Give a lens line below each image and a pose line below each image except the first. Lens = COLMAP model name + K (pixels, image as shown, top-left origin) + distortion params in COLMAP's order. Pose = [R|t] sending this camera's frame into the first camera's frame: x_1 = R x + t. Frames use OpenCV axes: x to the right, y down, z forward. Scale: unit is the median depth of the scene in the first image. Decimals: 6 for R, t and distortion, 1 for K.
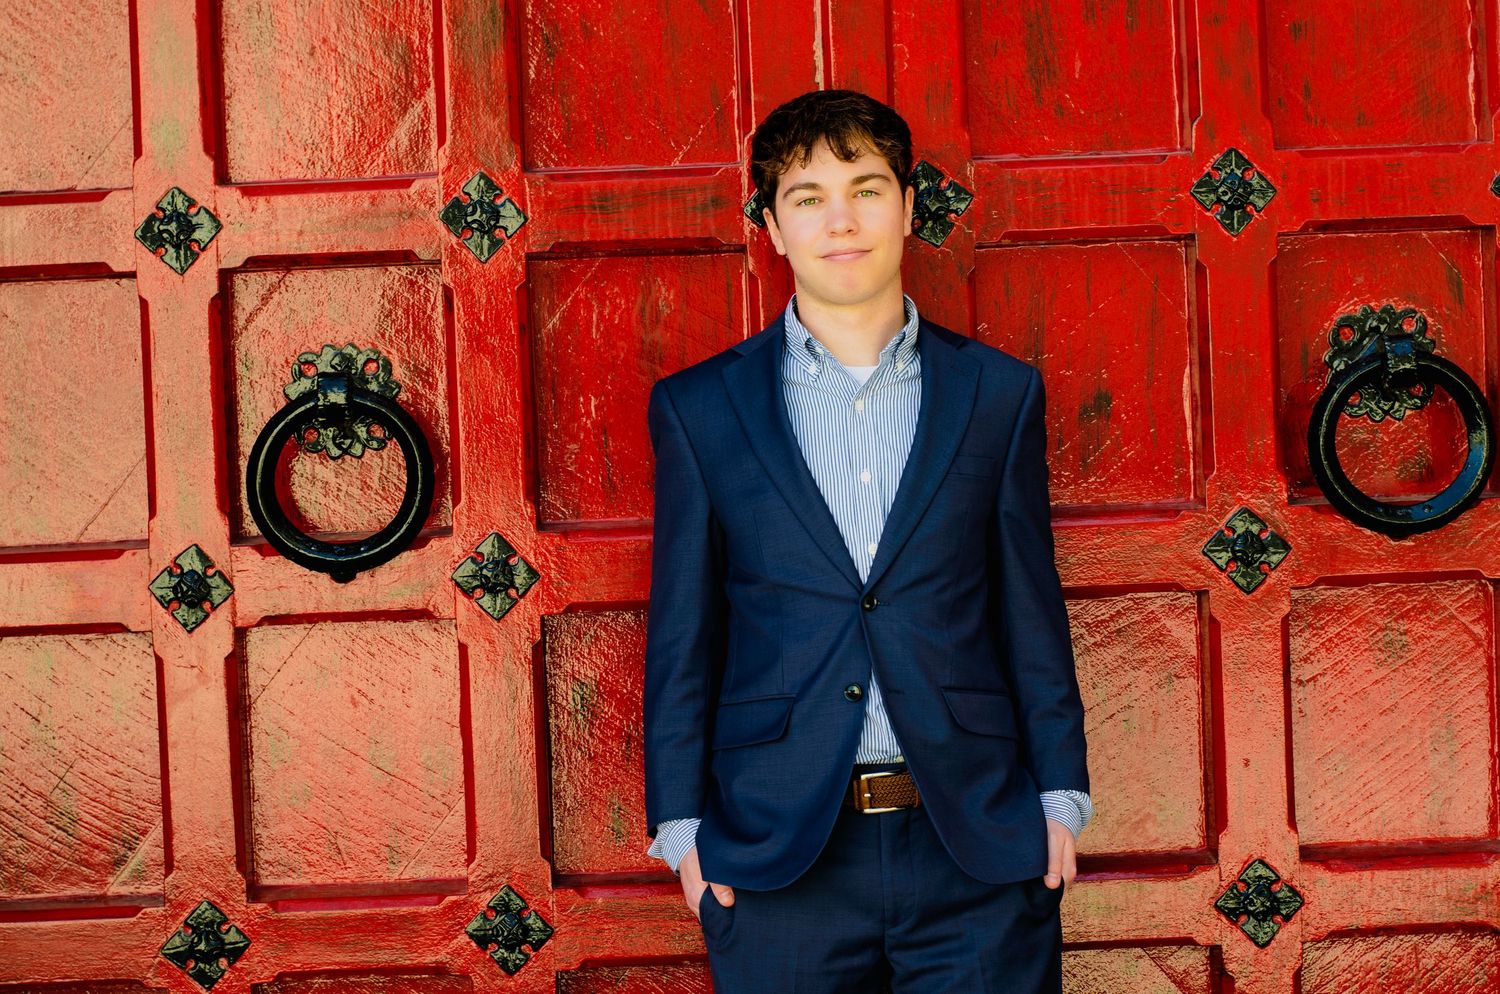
lens RADIAL K [[3200.5, 0, 749.3], [0, 3200.5, 493.0], [0, 0, 1]] dist [-0.084227, 0.000000]
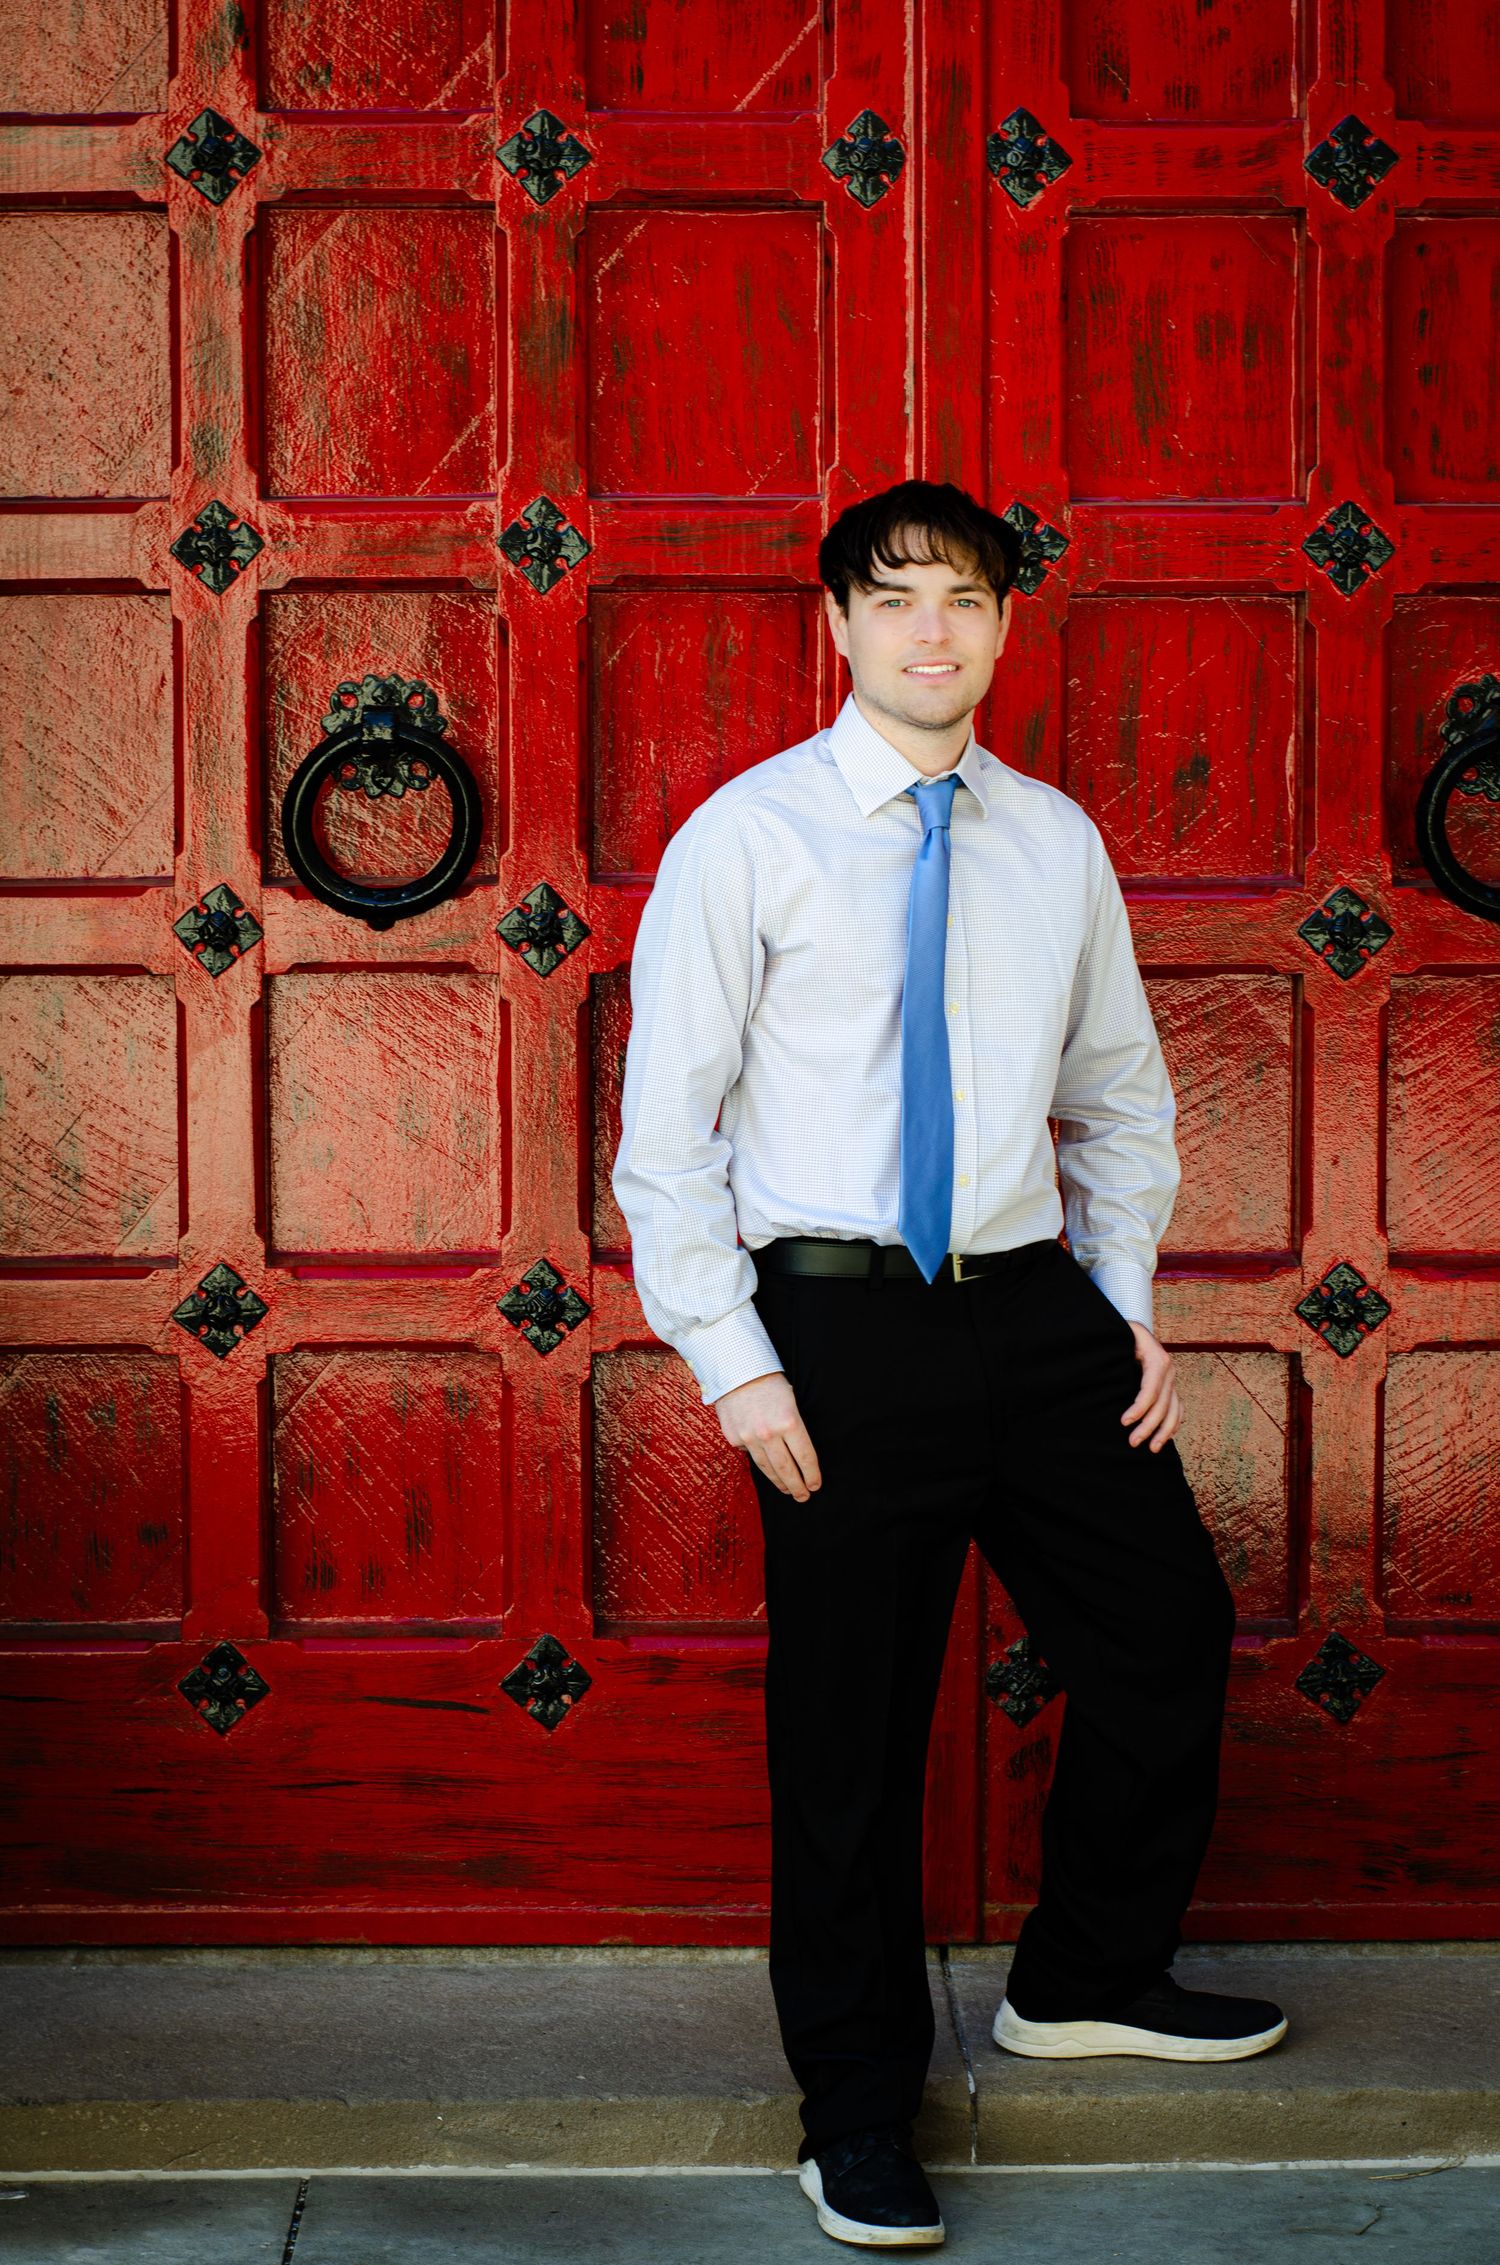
lens RADIAL K [[4832.8, 0, 743.7], [0, 4832.8, 1137.7], [0, 0, 1]] dist [-0.084227, 0.000000]
pose [[0.999244, 0.038497, -0.005387, -0.010554], [-0.038102, 0.997447, 0.060402, -0.001012], [0.007698, -0.060151, 0.998160, -0.415652]]
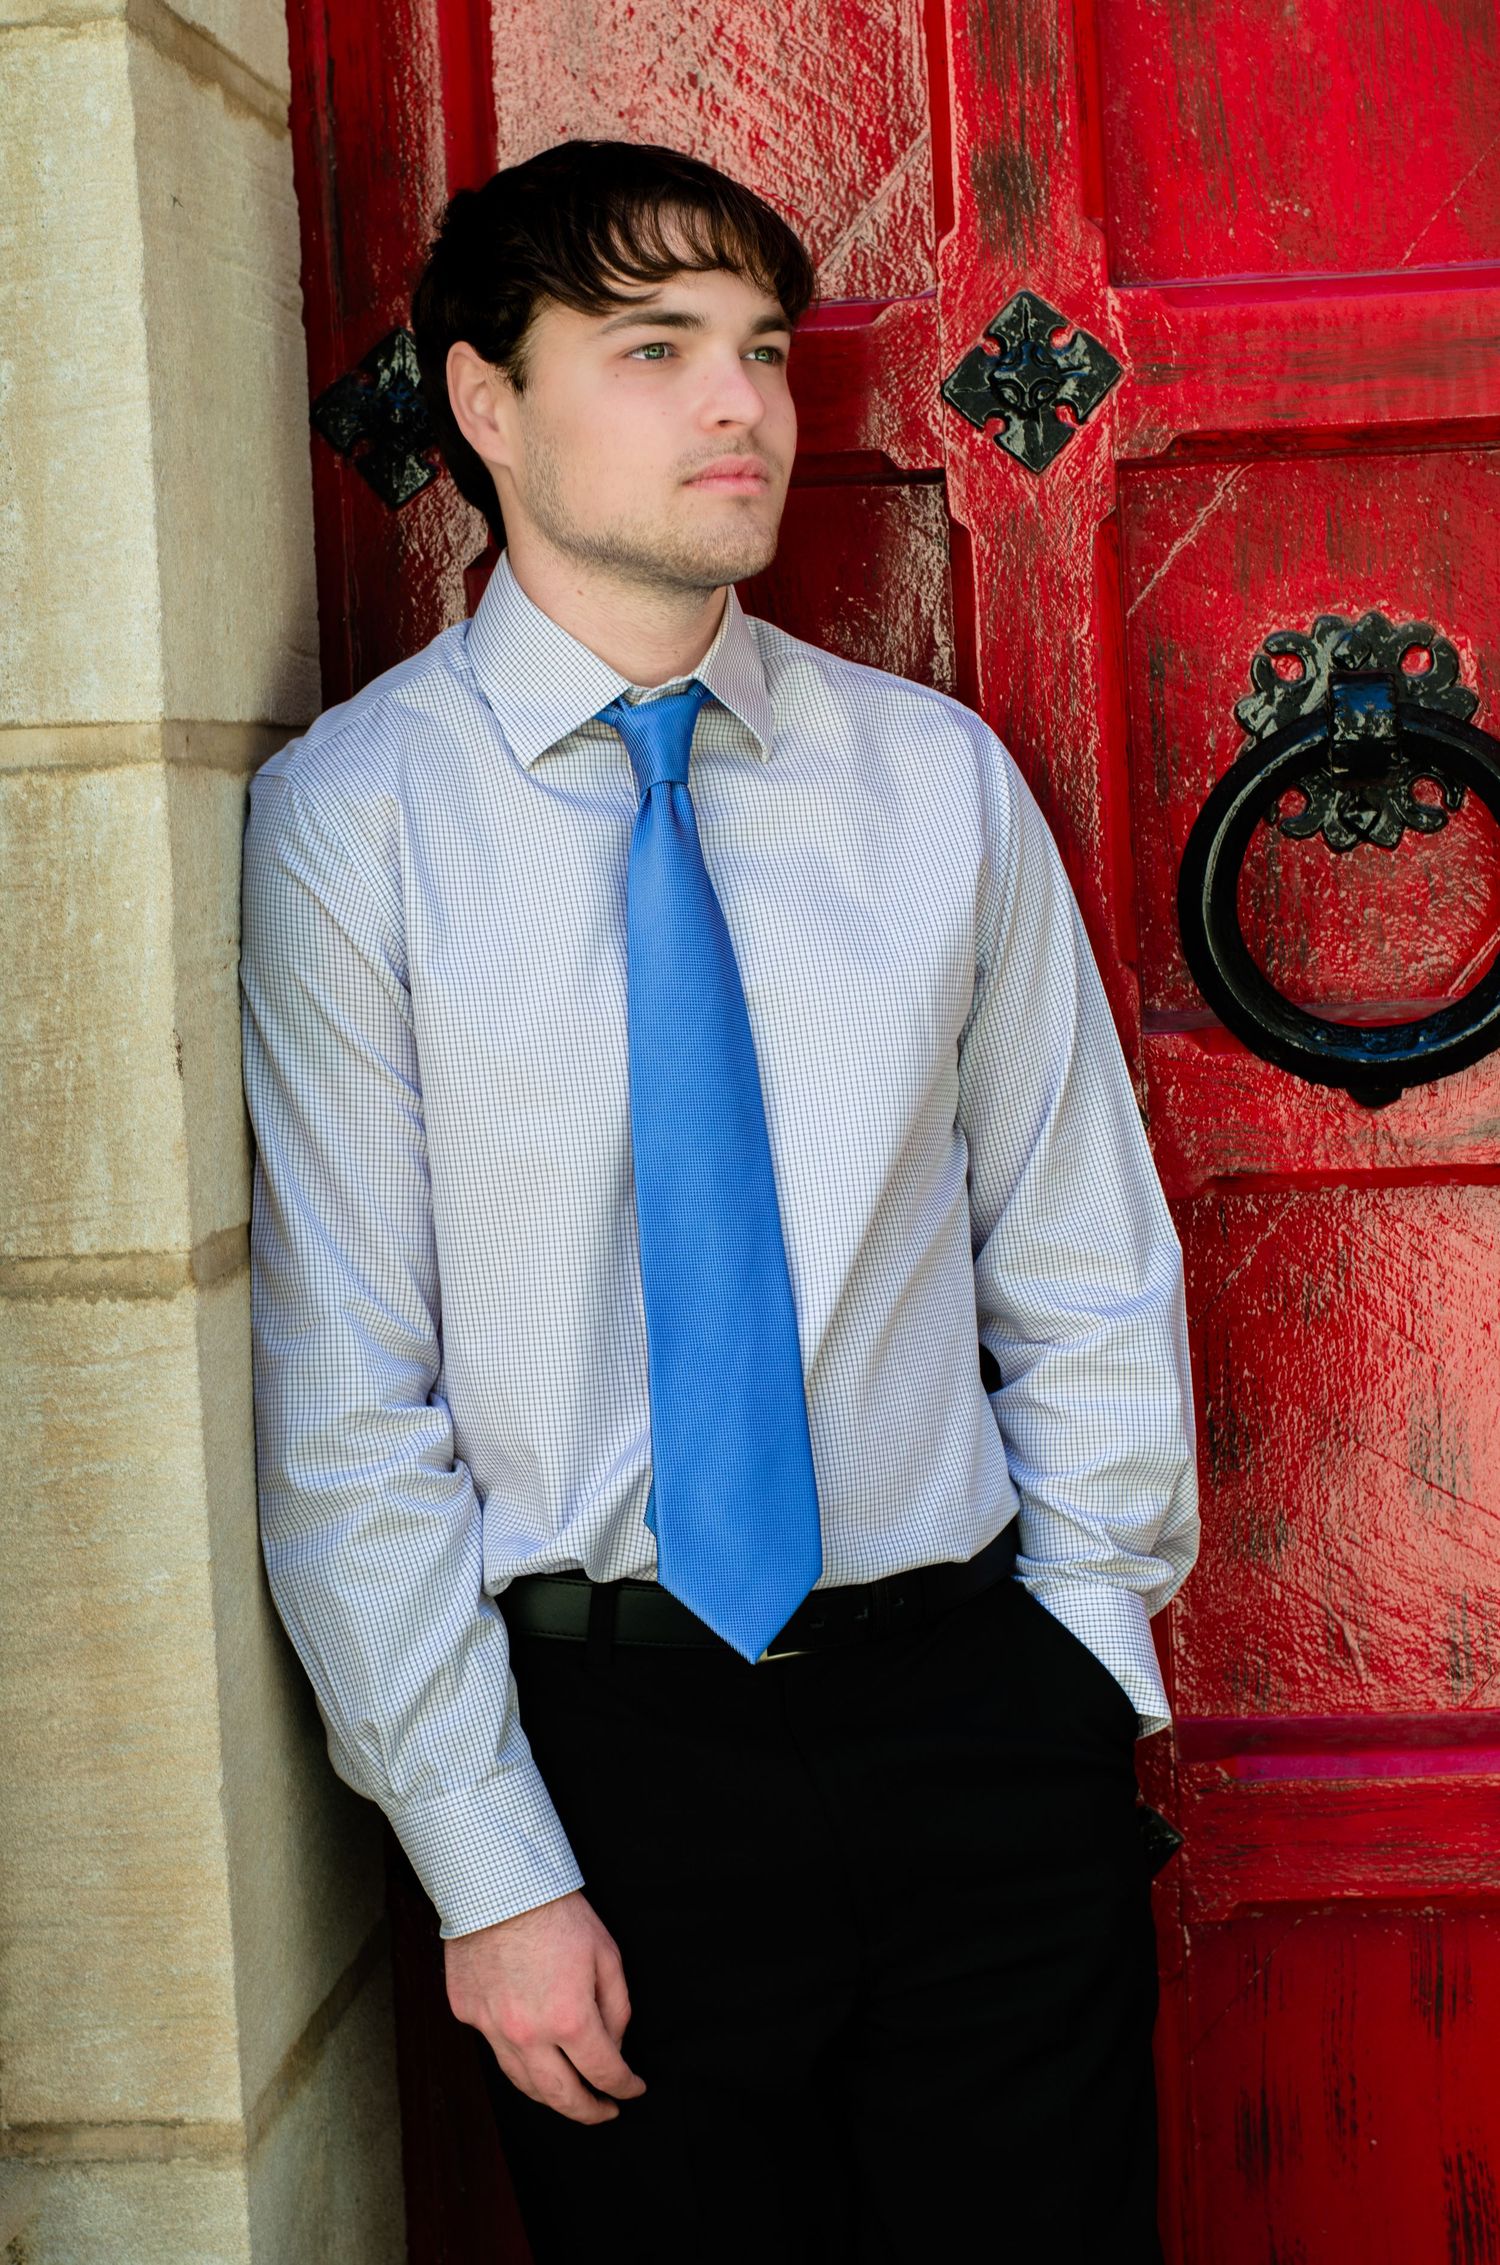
lens RADIAL K [[4832.8, 0, 749.4], [0, 4832.8, 1133.3], [0, 0, 1]] dist [-0.084227, 0.000000]
pose [[0.992766, -0.002848, -0.120032, -0.132933], [0.009146, 0.998608, 0.051953, -0.006916], [0.119717, -0.052675, 0.991410, 0.262473]]
